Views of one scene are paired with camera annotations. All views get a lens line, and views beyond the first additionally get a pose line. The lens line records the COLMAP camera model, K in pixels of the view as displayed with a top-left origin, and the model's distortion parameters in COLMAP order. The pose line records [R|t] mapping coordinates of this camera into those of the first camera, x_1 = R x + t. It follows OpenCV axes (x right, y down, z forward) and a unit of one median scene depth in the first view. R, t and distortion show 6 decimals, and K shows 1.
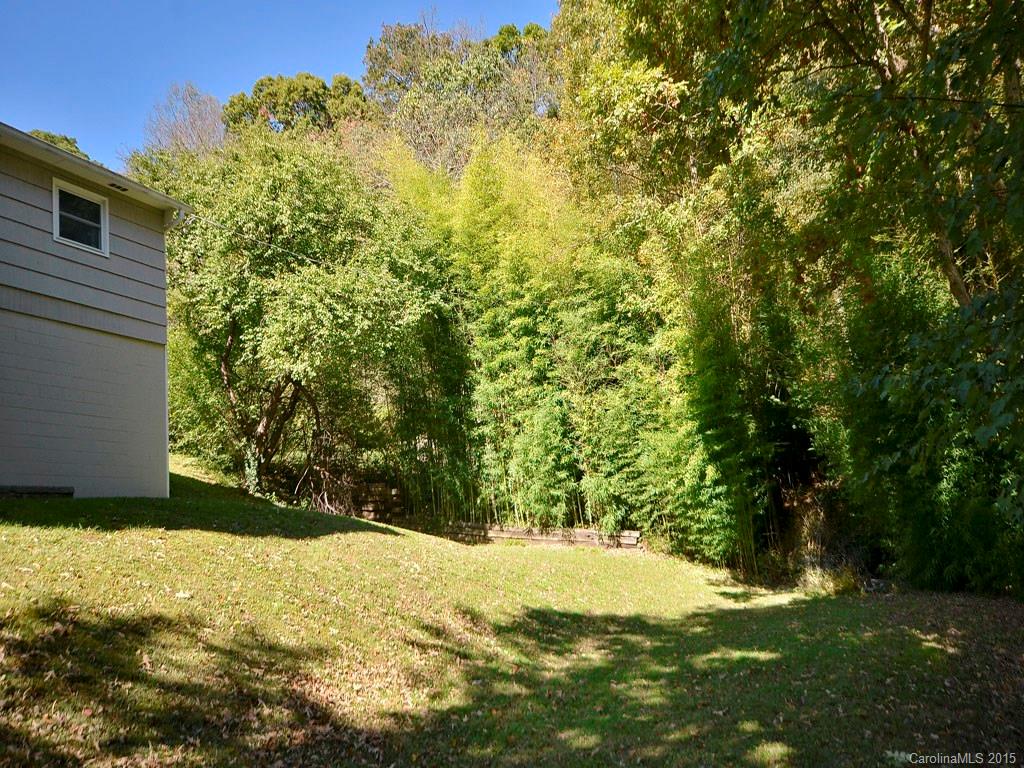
lens RADIAL K [[808.2, 0, 512.1], [0, 808.2, 384.0], [0, 0, 1]] dist [-0.003486, 0.000268]
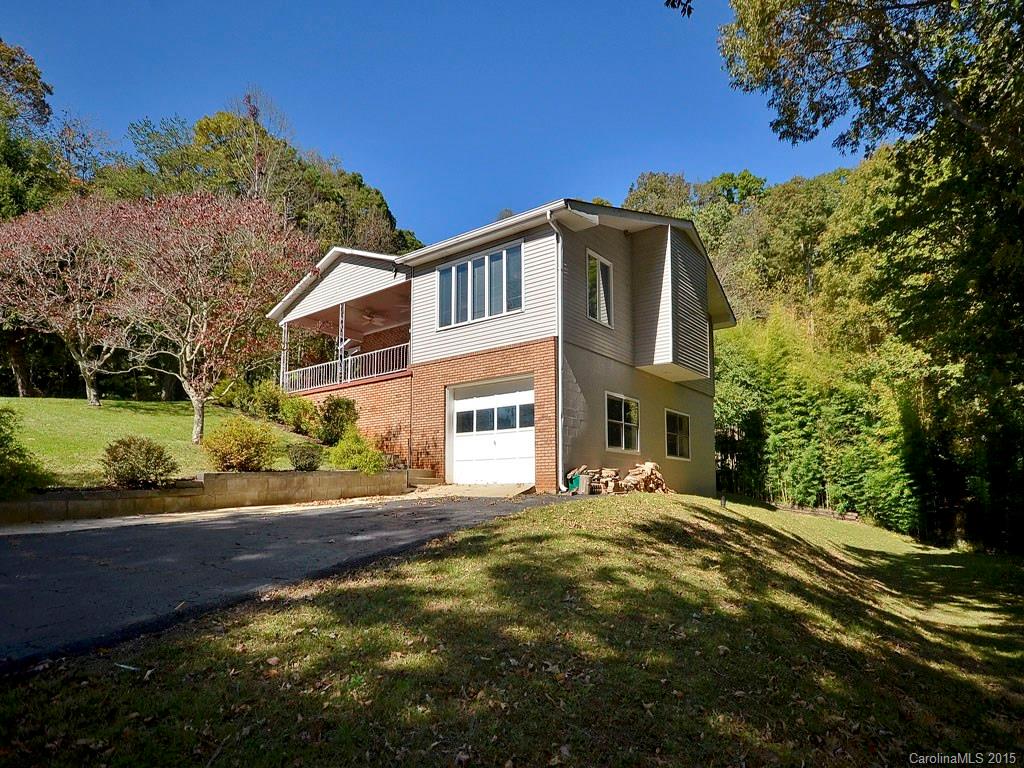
lens RADIAL K [[565.9, 0, 507.2], [0, 565.9, 410.8], [0, 0, 1]] dist [-0.001751, -0.000483]
pose [[0.963116, 0.051920, -0.264029, -0.341874], [-0.036900, 0.997423, 0.061536, -0.138495], [0.266543, -0.049524, 0.962550, -0.636632]]
